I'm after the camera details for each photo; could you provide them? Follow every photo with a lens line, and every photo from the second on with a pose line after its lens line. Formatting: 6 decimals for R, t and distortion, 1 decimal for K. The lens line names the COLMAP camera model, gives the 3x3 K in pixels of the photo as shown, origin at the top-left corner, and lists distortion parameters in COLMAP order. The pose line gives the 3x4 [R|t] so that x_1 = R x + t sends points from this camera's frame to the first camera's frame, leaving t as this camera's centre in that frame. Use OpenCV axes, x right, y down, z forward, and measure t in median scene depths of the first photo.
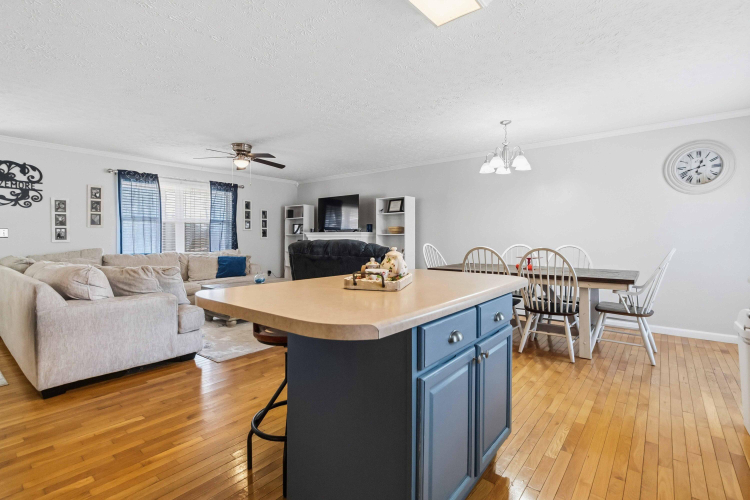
lens RADIAL K [[353.2, 0, 378.5], [0, 353.2, 242.5], [0, 0, 1]] dist [0.000534, 0.000801]
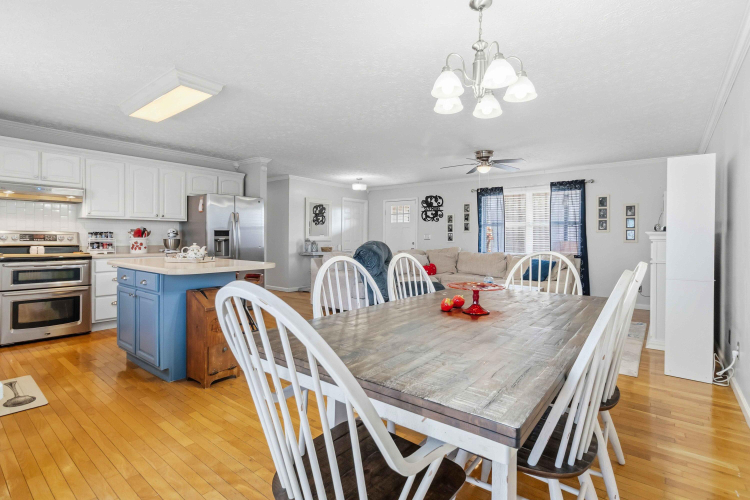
lens RADIAL K [[353.2, 0, 375.9], [0, 353.2, 243.3], [0, 0, 1]] dist [0.000534, 0.000801]
pose [[-0.003600, 0.004134, -0.999985, 0.620587], [-0.030272, 0.999533, 0.004241, 0.006147], [0.999535, 0.030287, -0.003474, 0.642883]]
